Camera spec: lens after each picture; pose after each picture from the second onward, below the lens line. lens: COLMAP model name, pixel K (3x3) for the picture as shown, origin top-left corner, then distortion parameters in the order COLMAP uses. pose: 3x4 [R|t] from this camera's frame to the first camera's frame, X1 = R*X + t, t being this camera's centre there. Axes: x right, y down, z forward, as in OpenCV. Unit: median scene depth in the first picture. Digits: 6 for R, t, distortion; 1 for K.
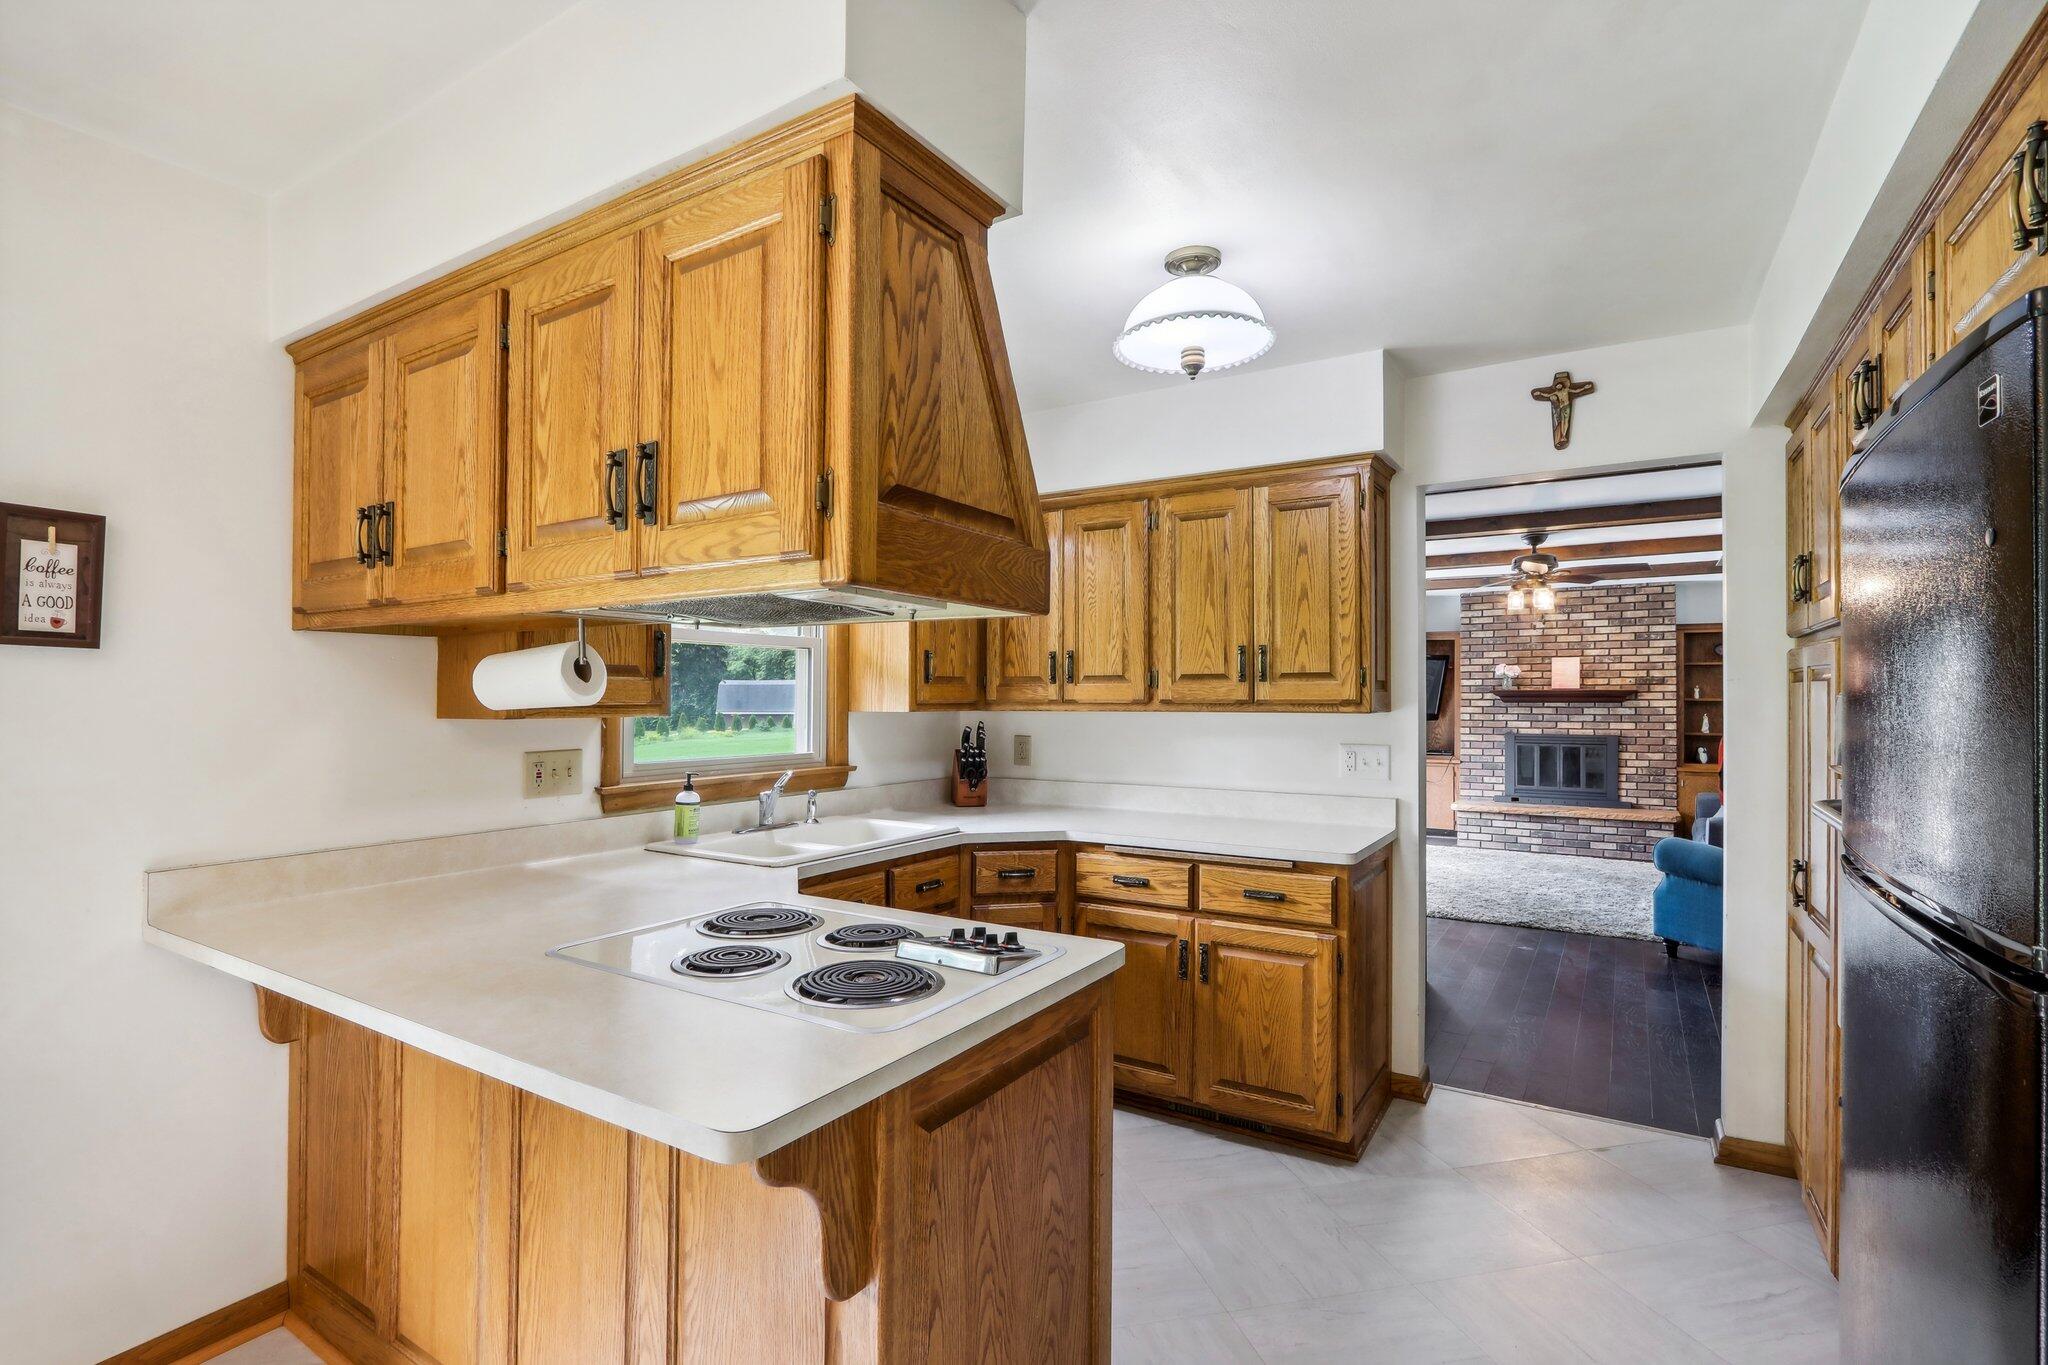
lens RADIAL K [[967.9, 0, 993.1], [0, 967.9, 690.7], [0, 0, 1]] dist [-0.001455, -0.000056]
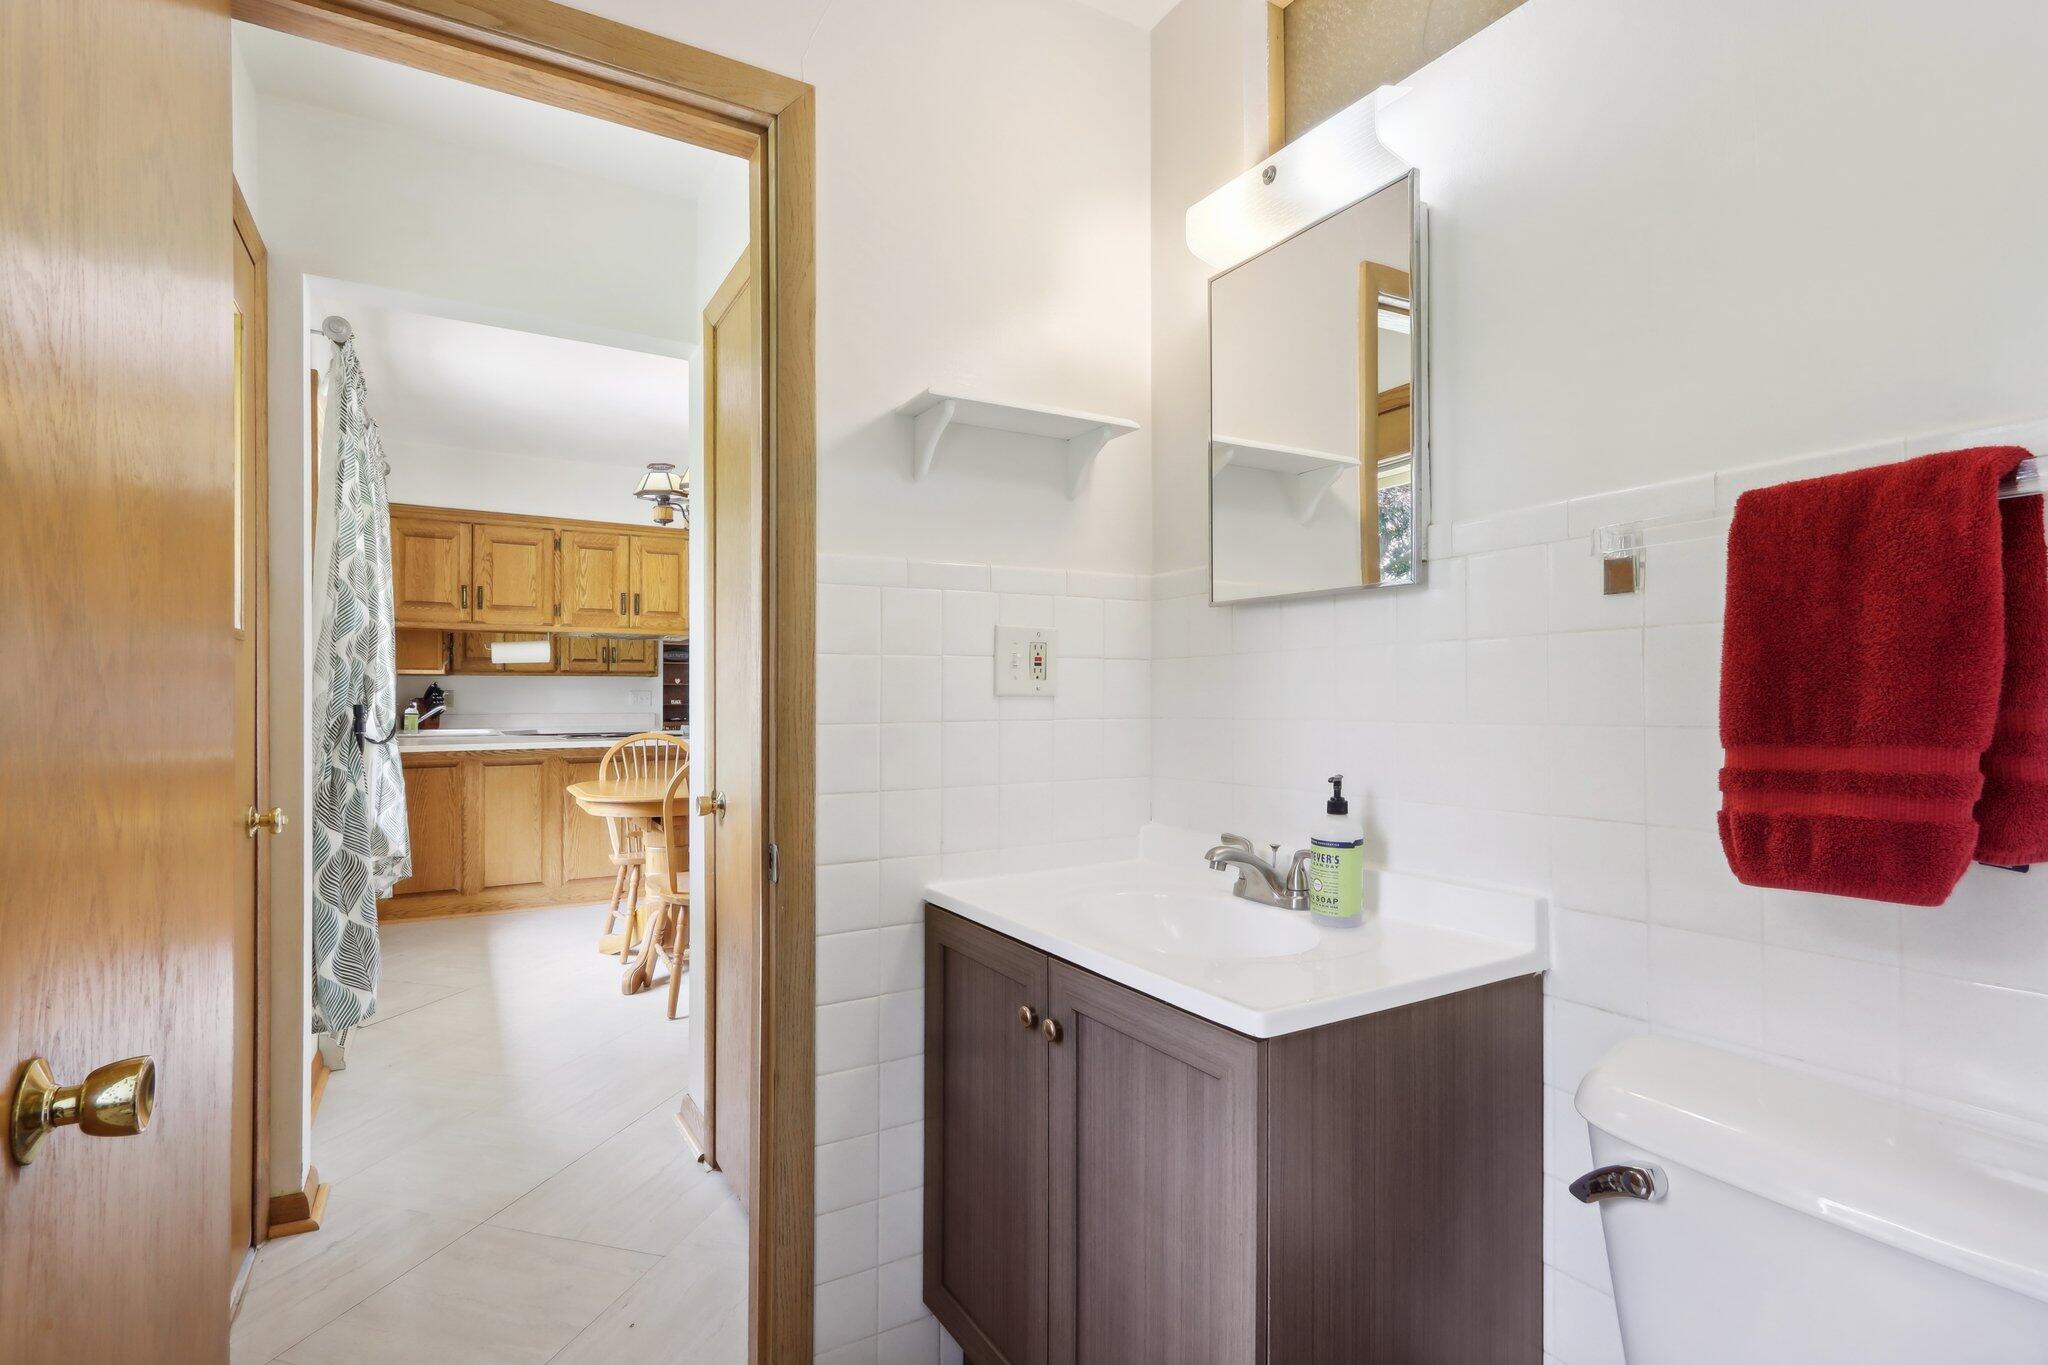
lens RADIAL K [[967.9, 0, 993.1], [0, 967.9, 690.7], [0, 0, 1]] dist [-0.001455, -0.000056]
pose [[0.462886, 0.002550, 0.886414, -1.465665], [-0.005773, 0.999983, 0.000138, 0.055914], [-0.886399, -0.005181, 0.462893, -0.960251]]
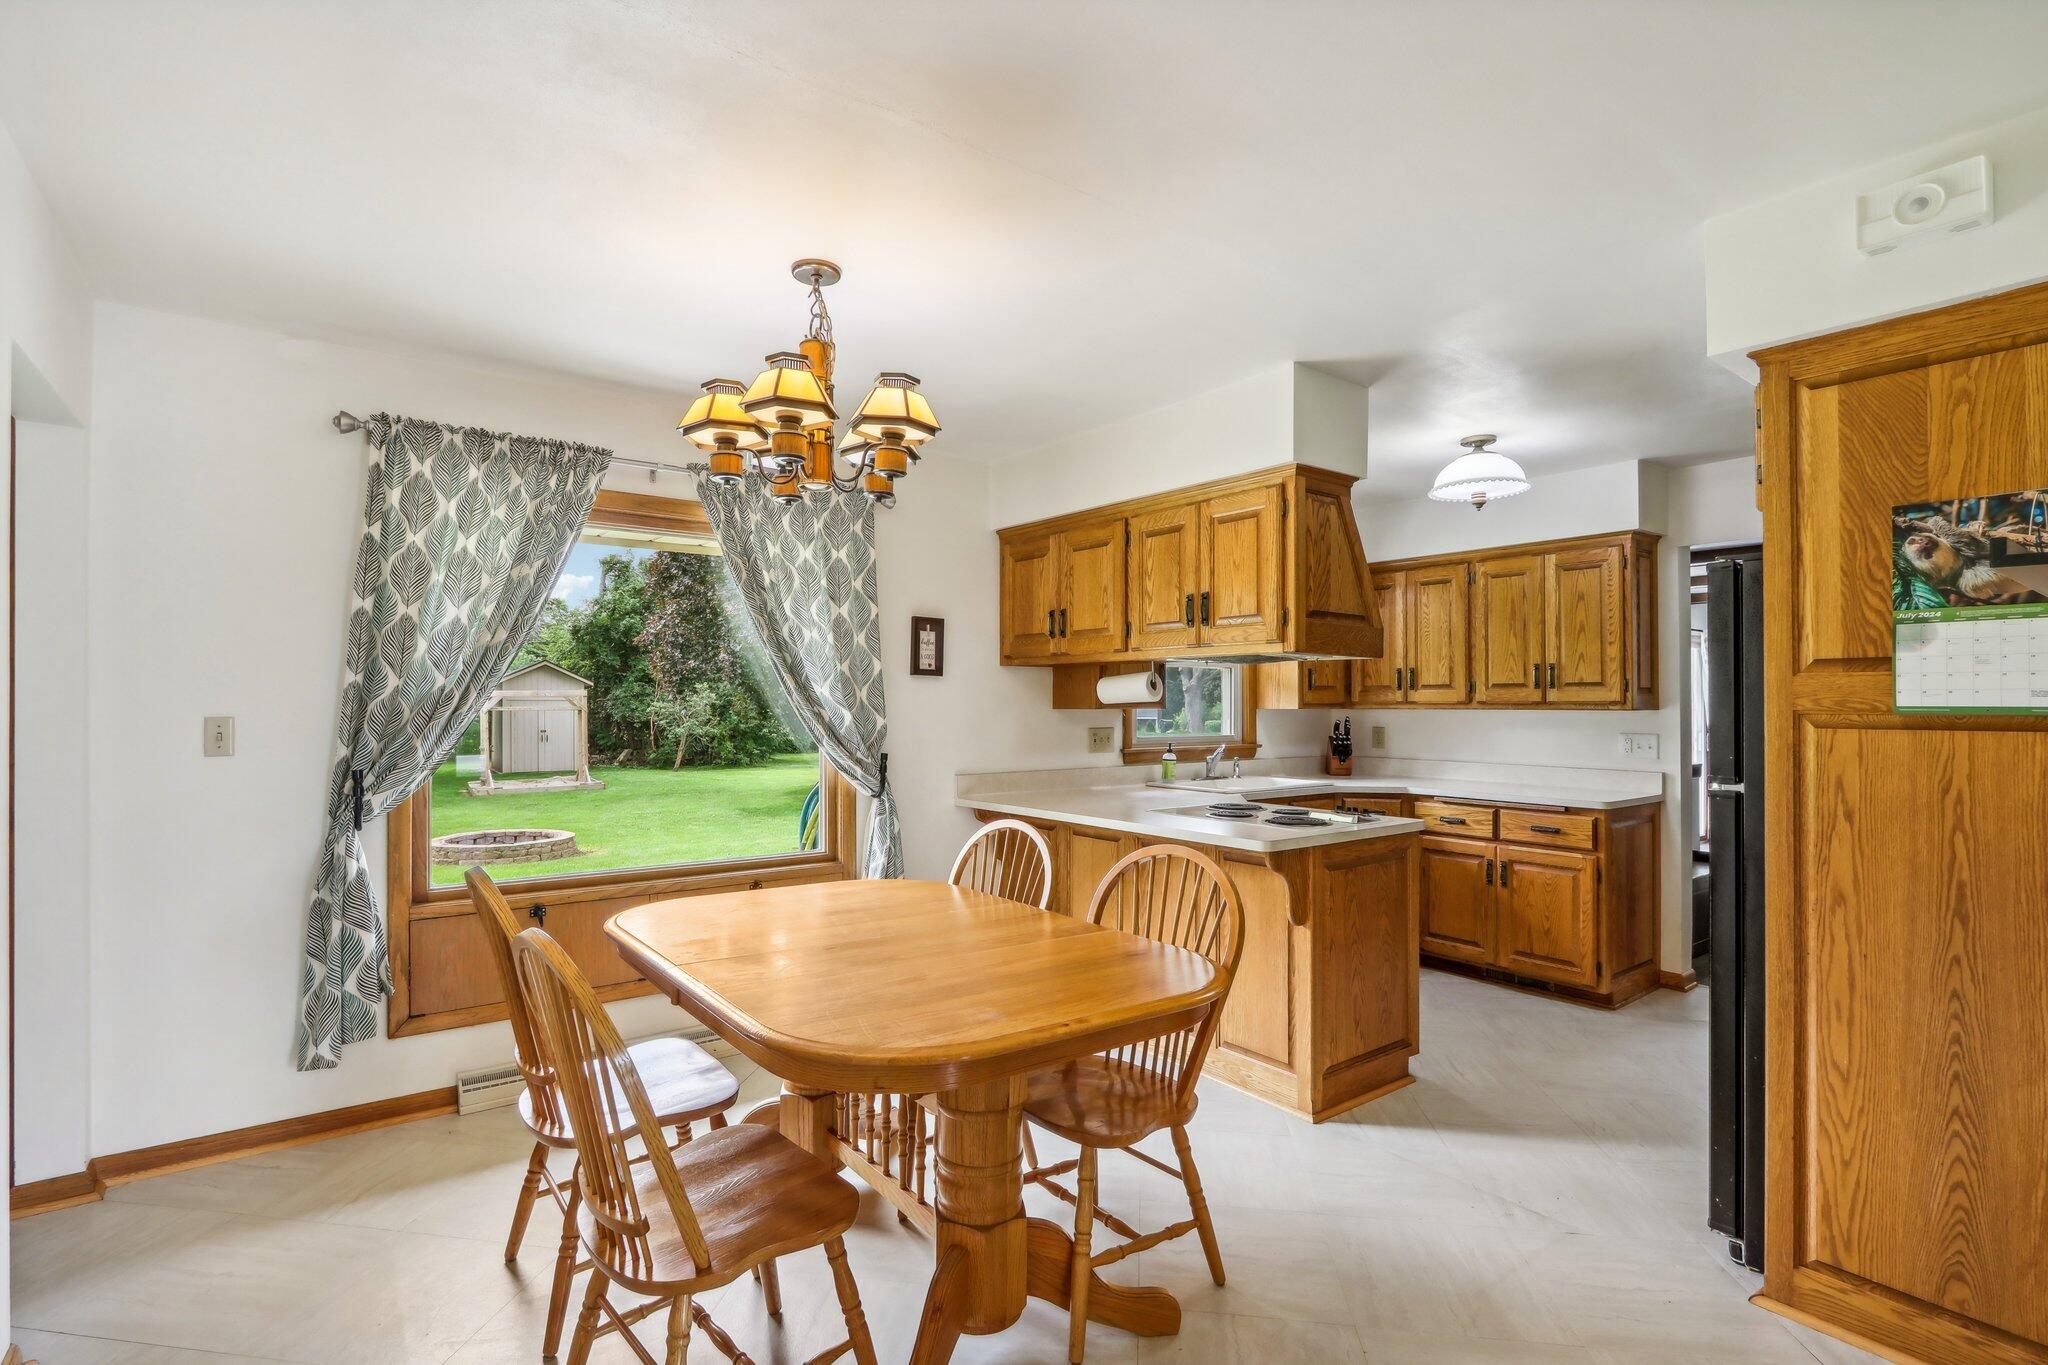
lens RADIAL K [[969.6, 0, 1017.8], [0, 969.6, 678.3], [0, 0, 1]] dist [-0.009456, -0.000262]
pose [[0.943517, -0.006498, -0.331259, 0.002952], [0.000165, 0.999817, -0.019141, 0.003051], [0.331323, 0.018006, 0.943346, -0.683169]]
